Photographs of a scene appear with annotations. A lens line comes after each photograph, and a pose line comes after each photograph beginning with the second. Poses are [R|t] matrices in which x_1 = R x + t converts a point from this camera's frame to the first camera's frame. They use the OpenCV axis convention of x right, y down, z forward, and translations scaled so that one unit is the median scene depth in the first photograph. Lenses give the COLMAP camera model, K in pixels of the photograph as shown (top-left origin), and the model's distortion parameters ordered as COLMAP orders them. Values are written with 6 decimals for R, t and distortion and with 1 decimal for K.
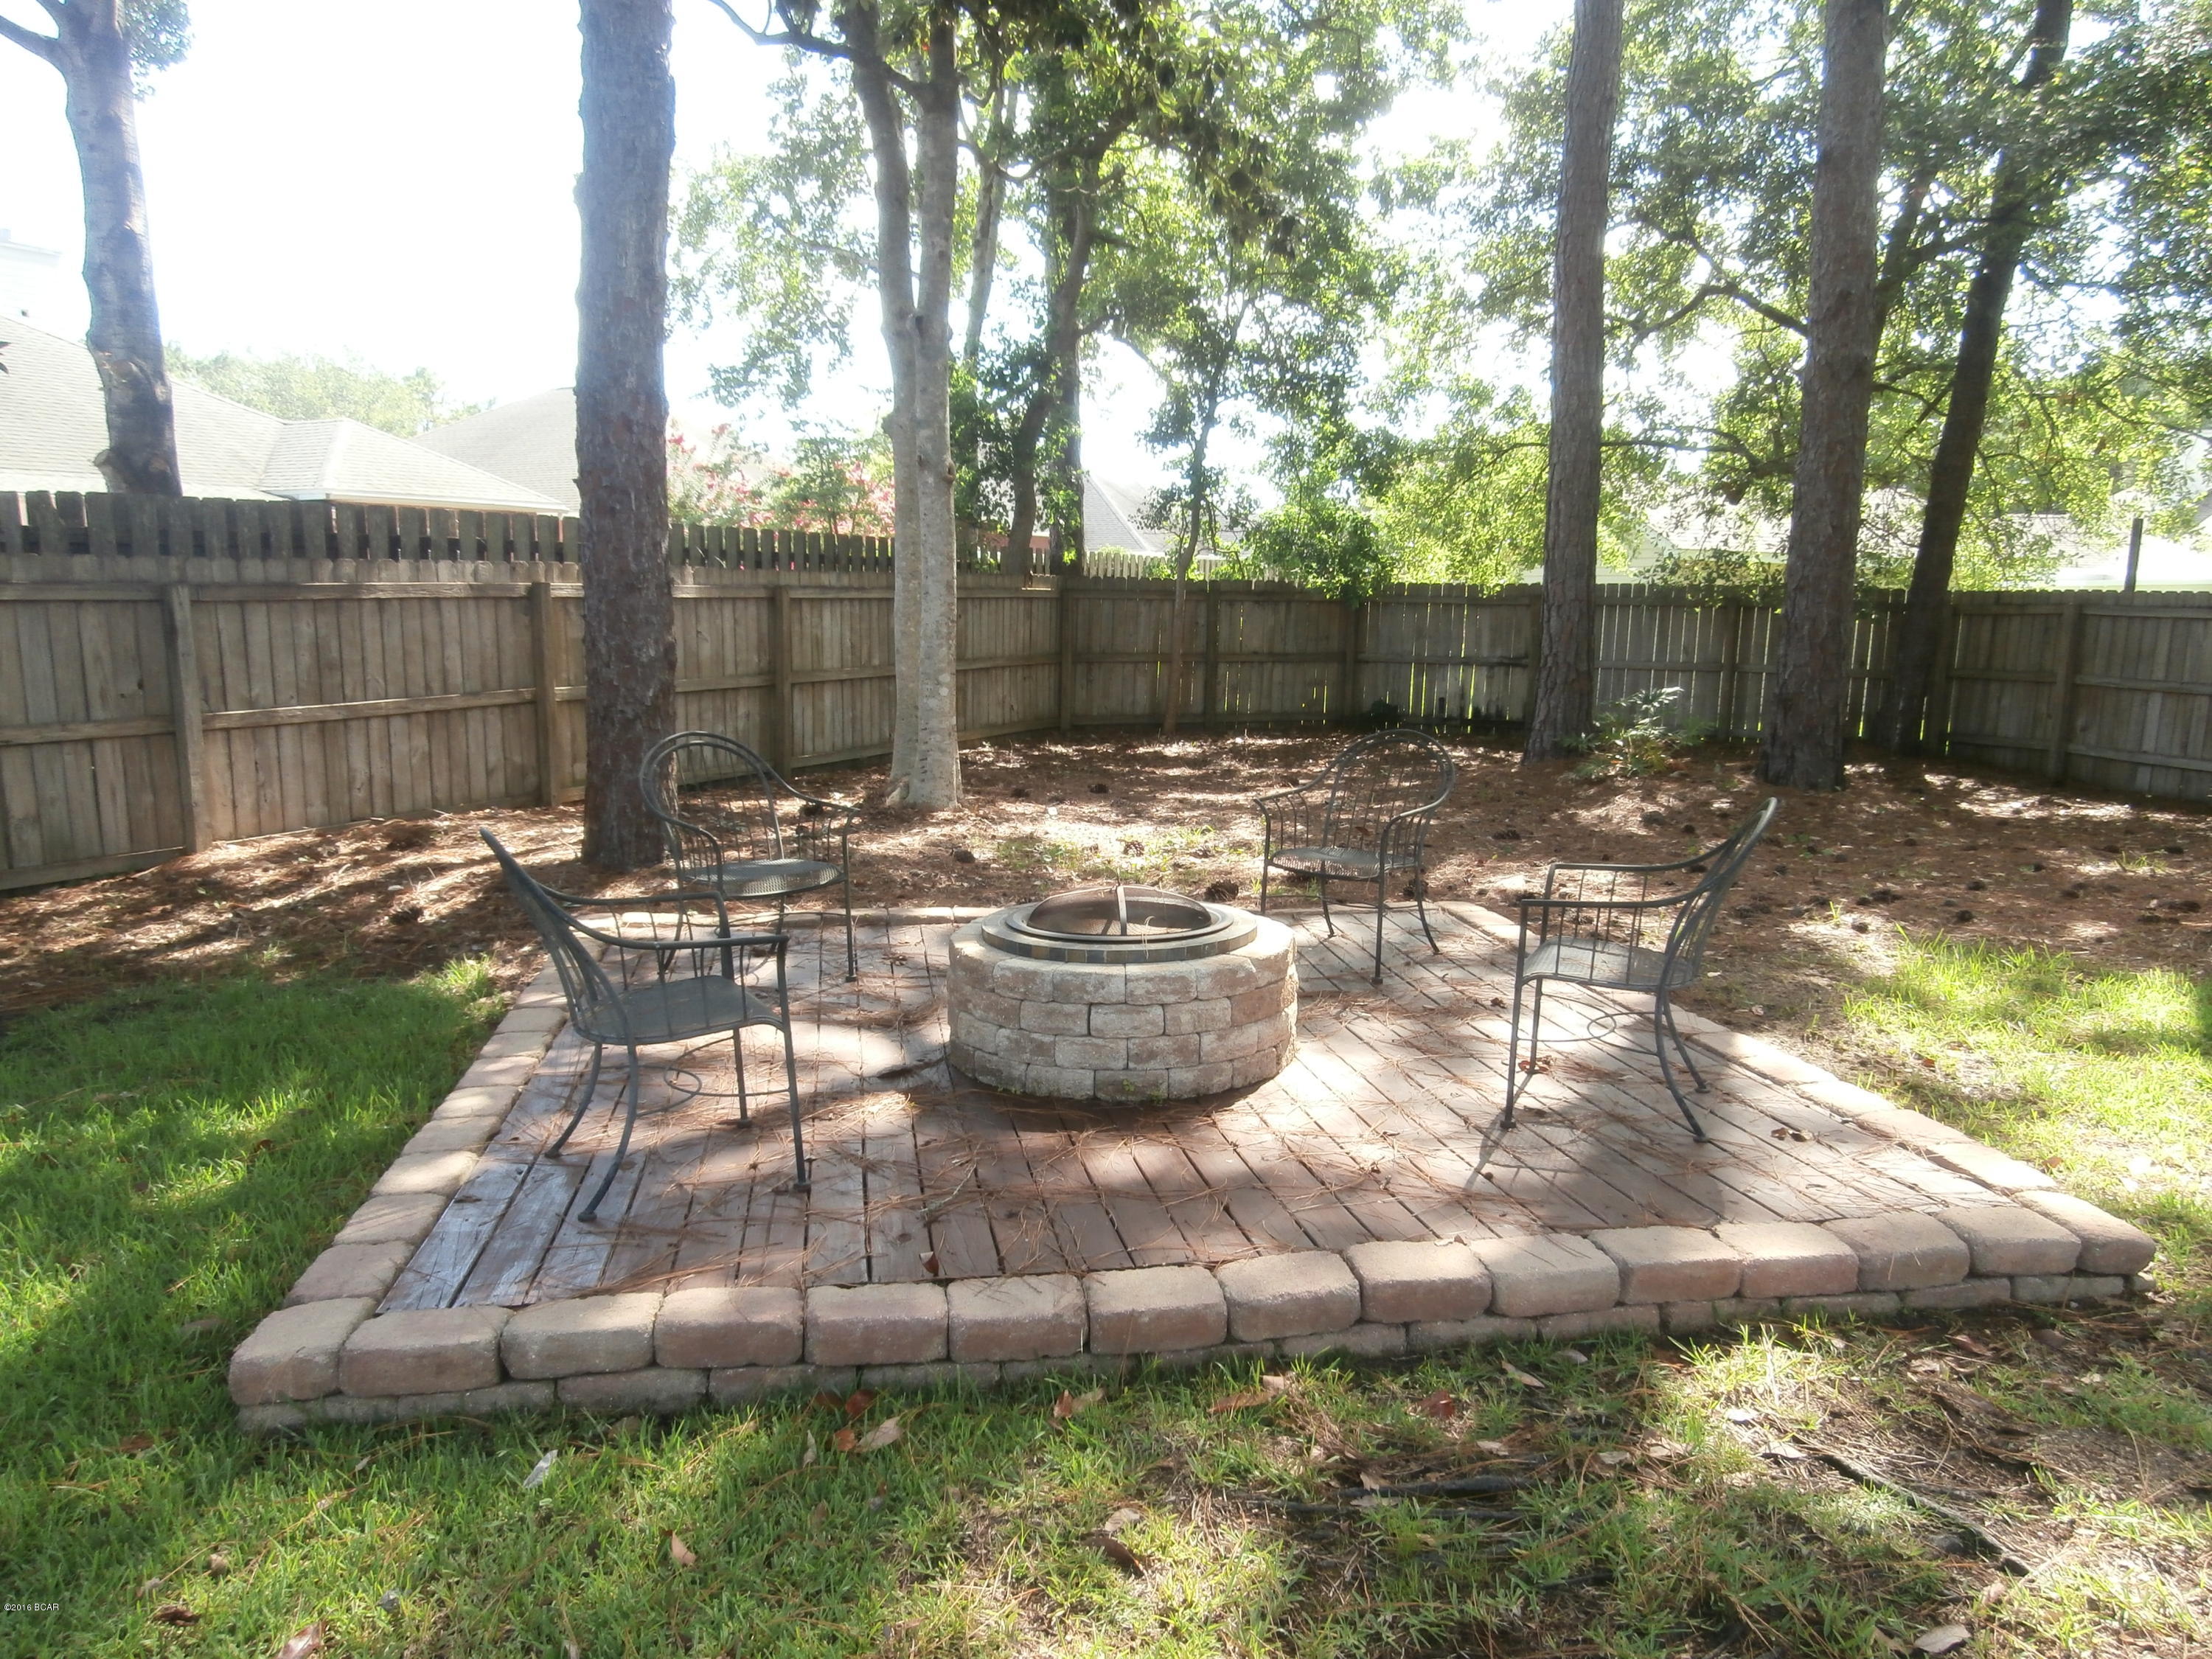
lens RADIAL K [[1557.6, 0, 1098.2], [0, 1557.6, 828.5], [0, 0, 1]] dist [-0.010314, 0.000245]
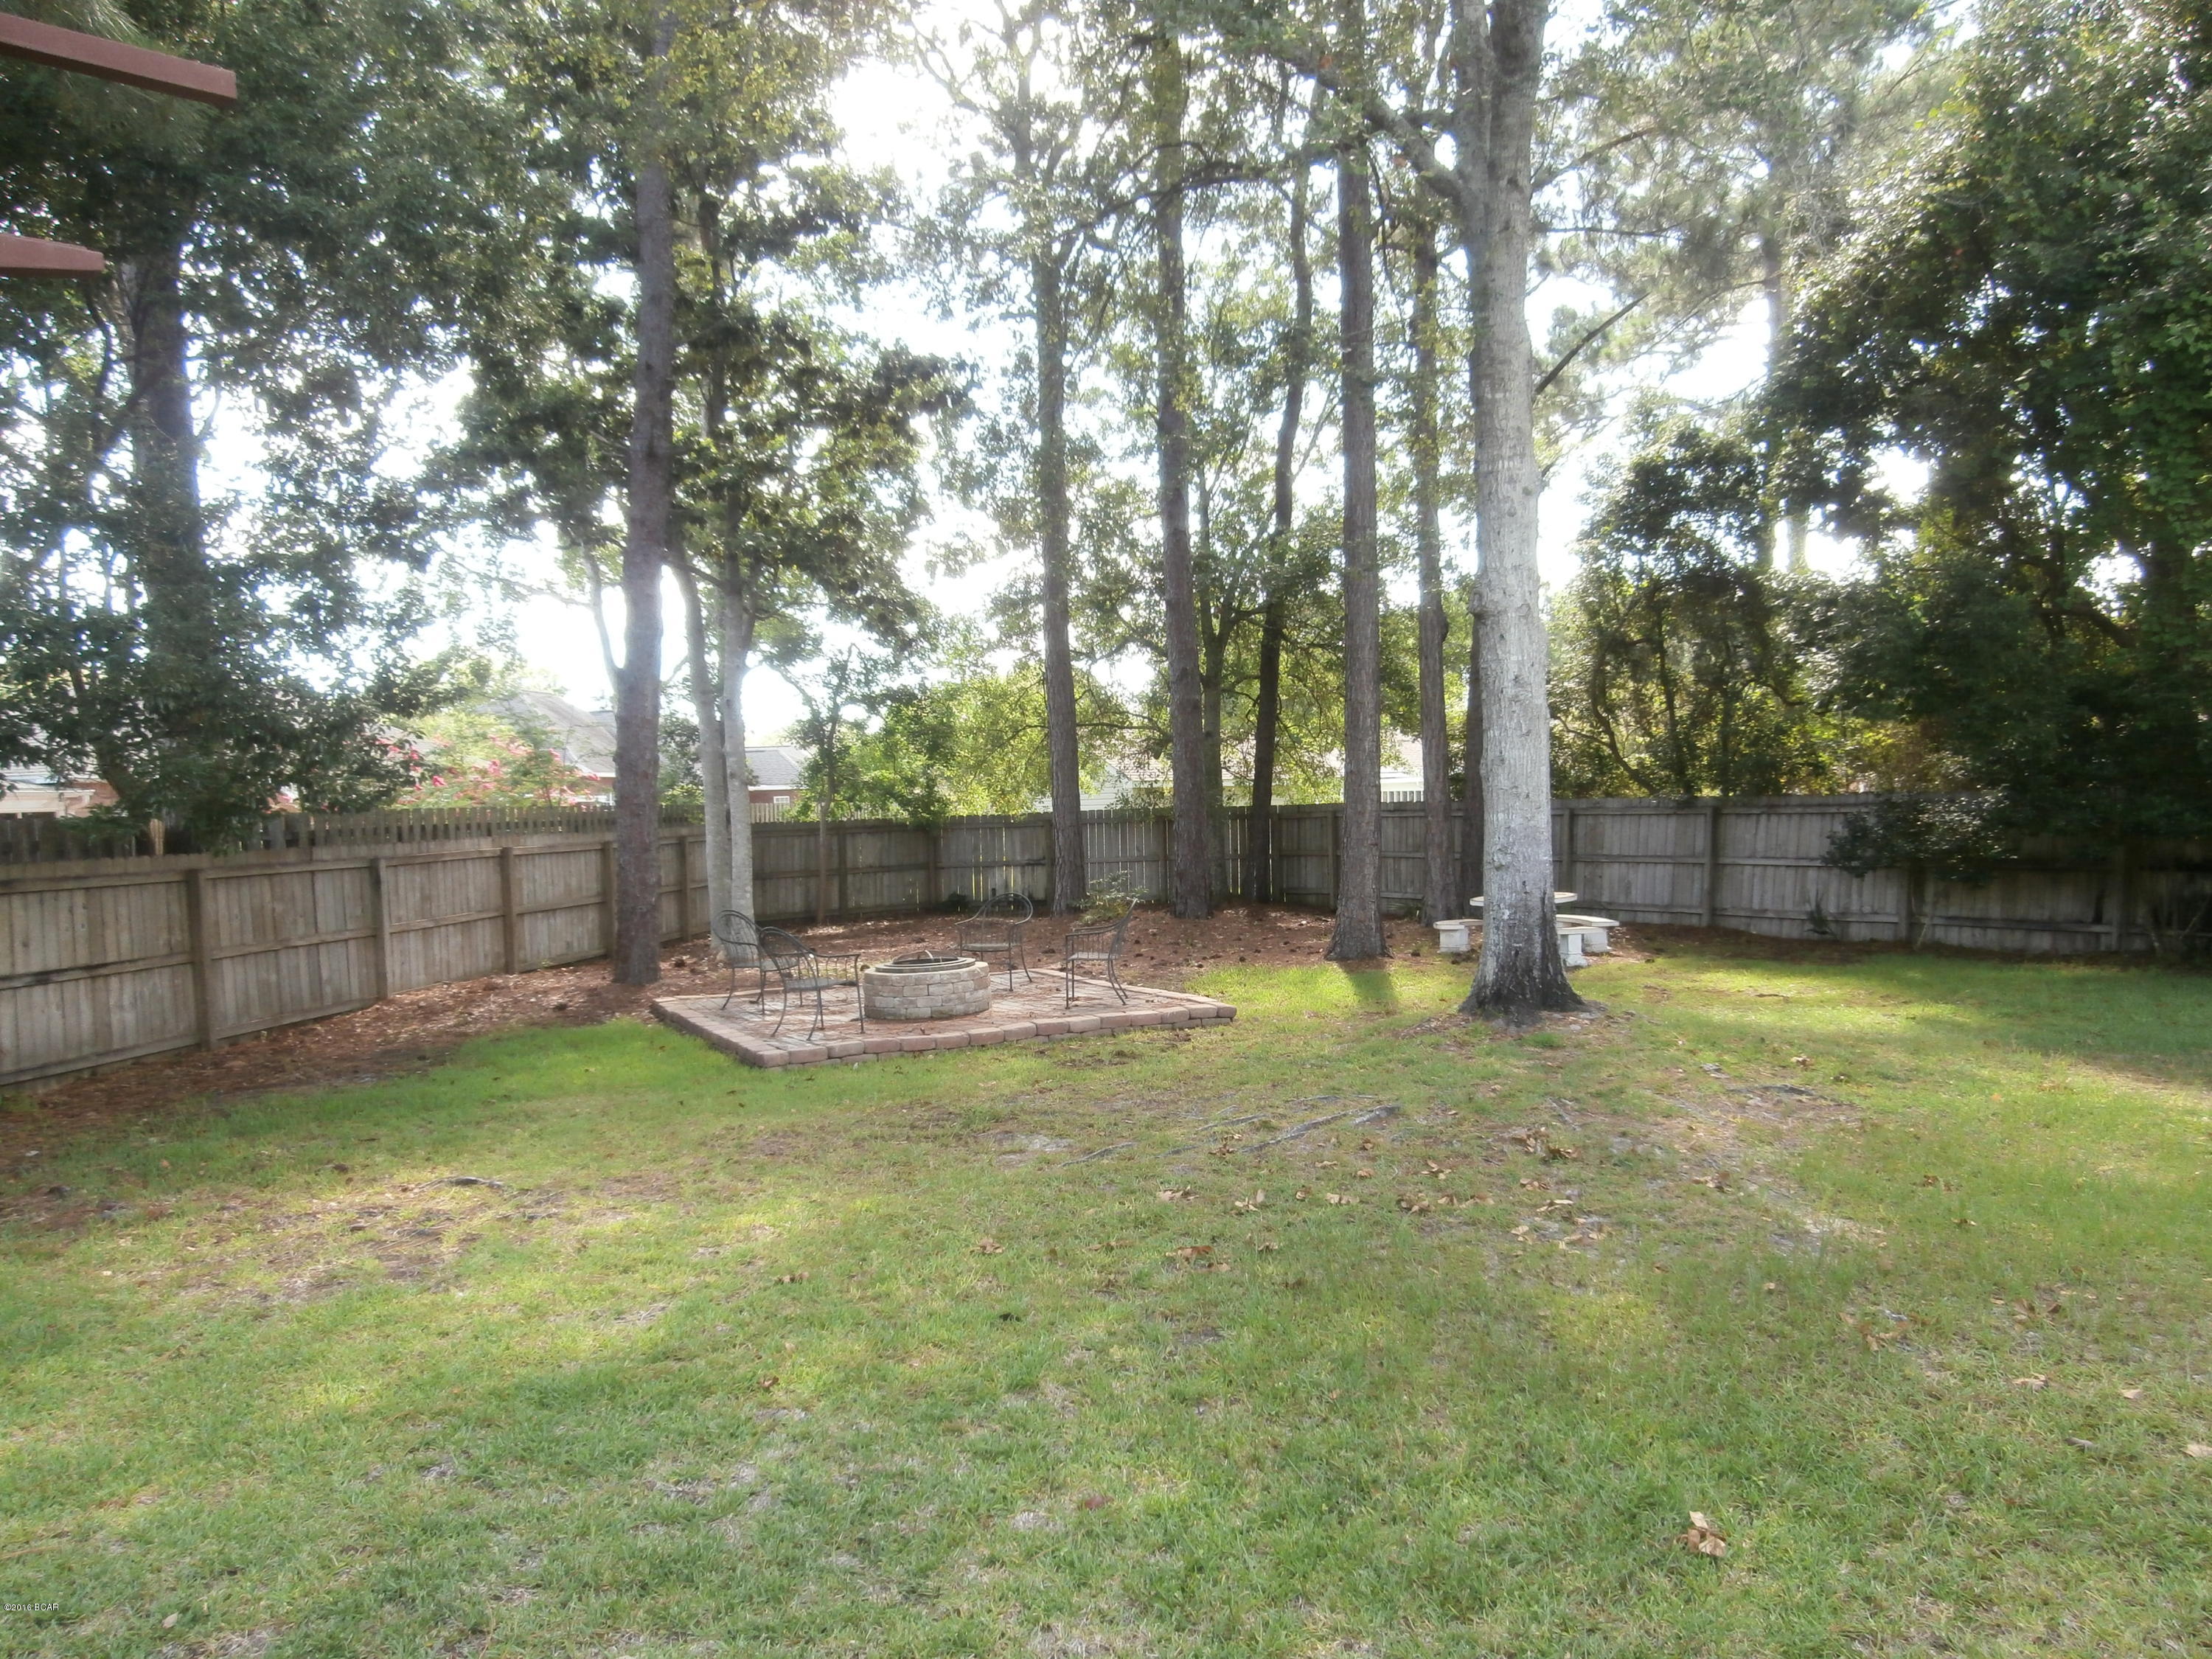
lens RADIAL K [[1557.6, 0, 1106.2], [0, 1557.6, 831.8], [0, 0, 1]] dist [-0.010314, 0.000245]
pose [[0.945582, -0.058722, 0.320042, -0.173559], [0.103314, 0.986867, -0.124174, 0.068086], [-0.308547, 0.150482, 0.939231, -0.518266]]
